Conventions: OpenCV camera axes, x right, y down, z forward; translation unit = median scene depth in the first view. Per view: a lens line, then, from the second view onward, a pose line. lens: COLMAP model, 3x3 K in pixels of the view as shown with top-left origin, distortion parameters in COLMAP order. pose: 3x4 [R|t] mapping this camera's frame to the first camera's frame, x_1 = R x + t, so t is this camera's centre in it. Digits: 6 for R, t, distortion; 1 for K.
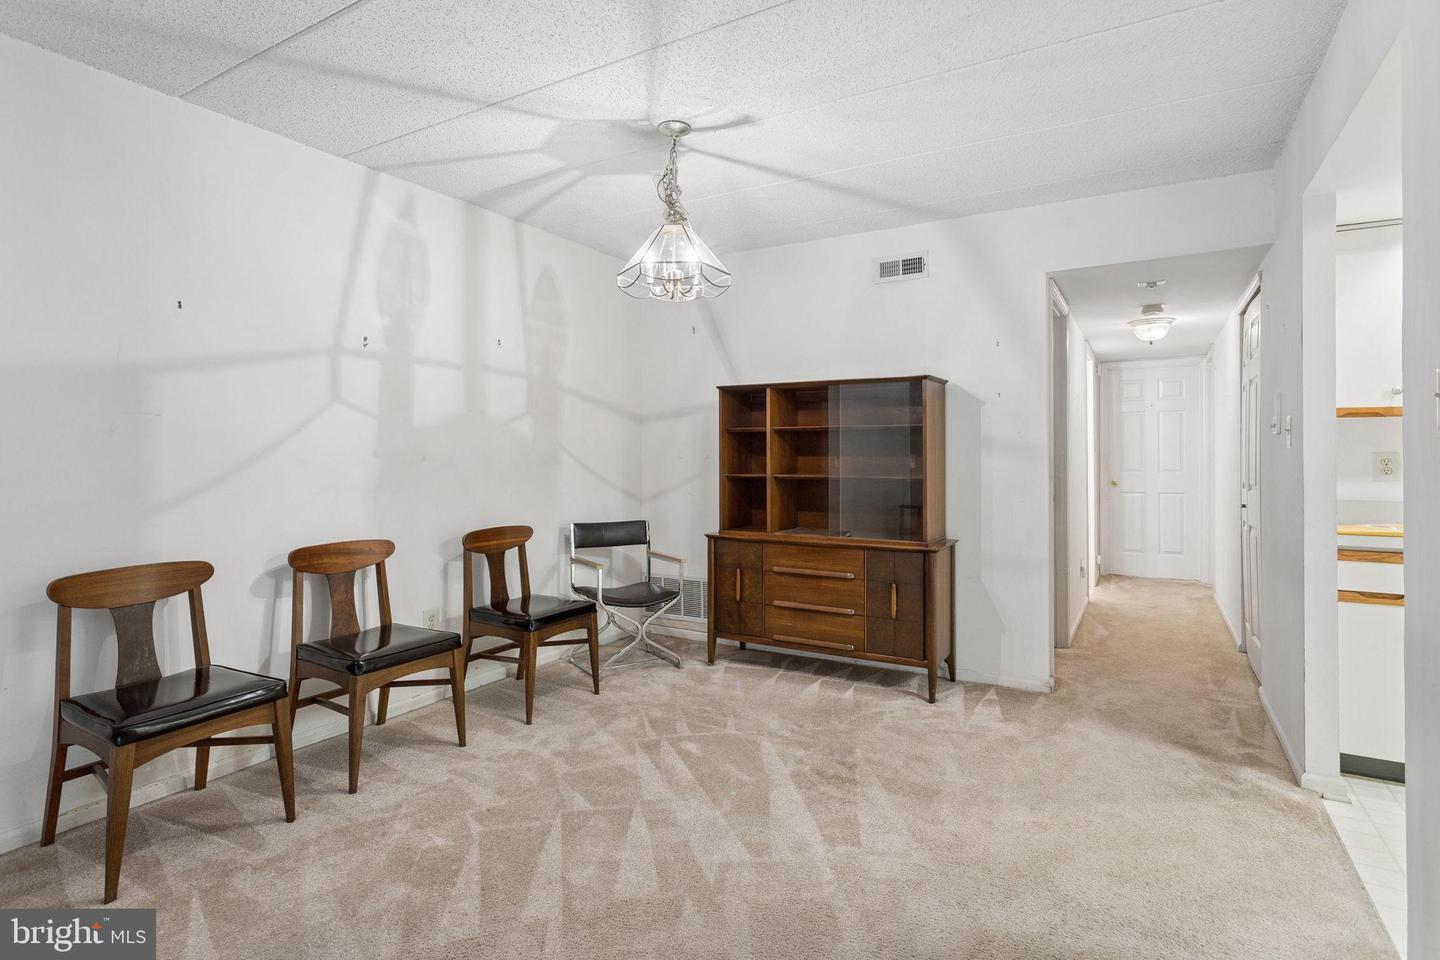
lens RADIAL K [[738.0, 0, 717.0], [0, 738.0, 451.4], [0, 0, 1]] dist [0.002343, 0.000944]
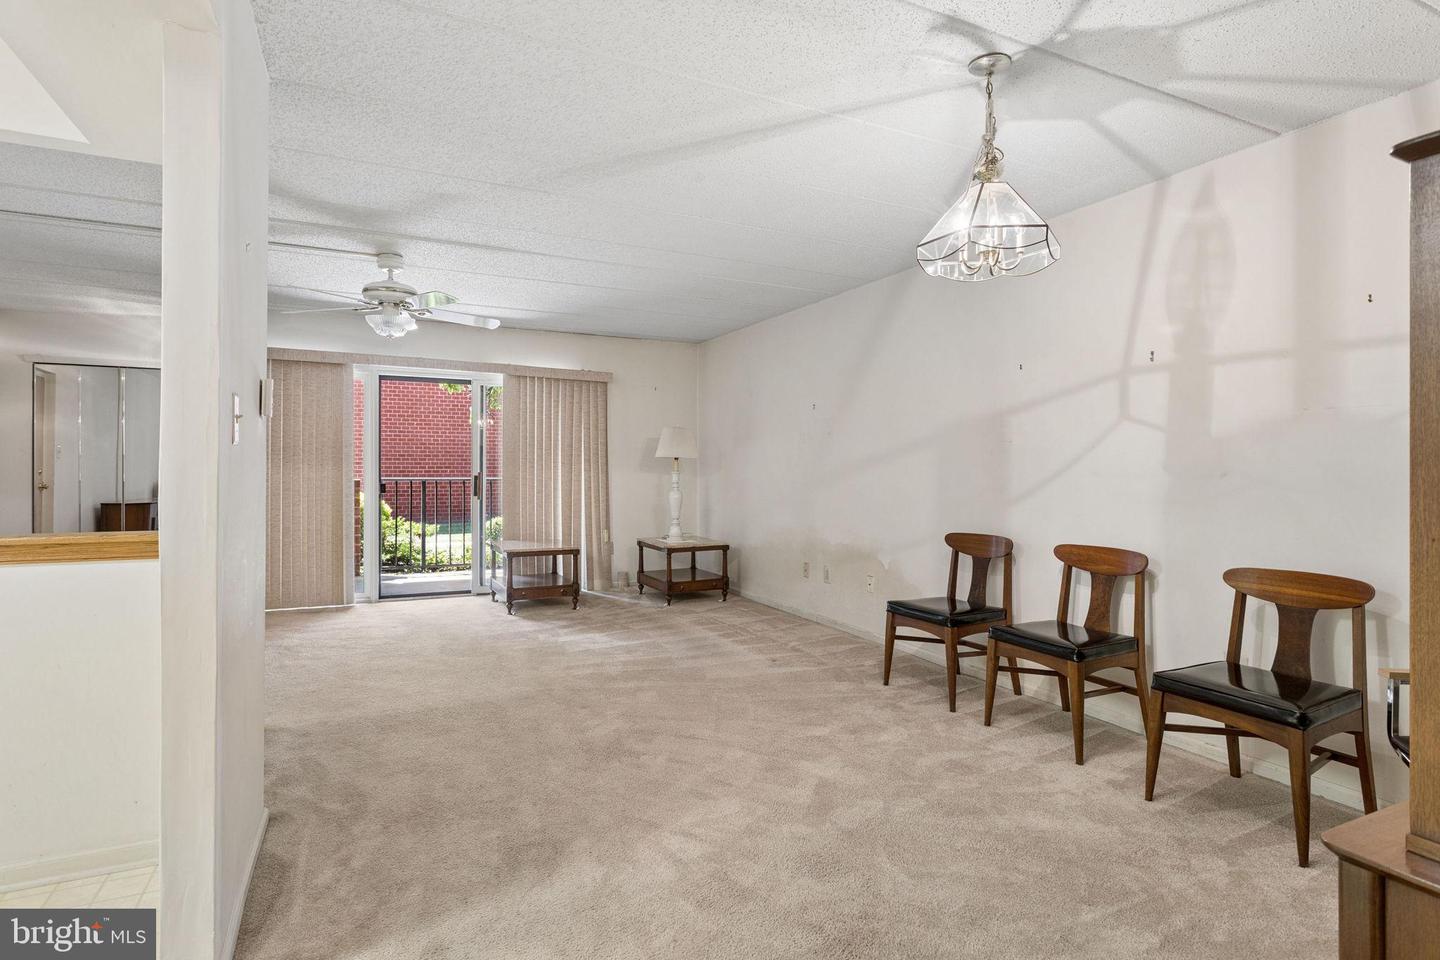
lens RADIAL K [[734.0, 0, 718.3], [0, 734.0, 471.9], [0, 0, 1]] dist [-0.001849, 0.000936]
pose [[-0.553175, 0.005735, -0.833046, 0.585281], [0.001376, 0.999981, 0.005970, 0.002244], [0.833064, 0.002156, -0.553172, 0.905112]]
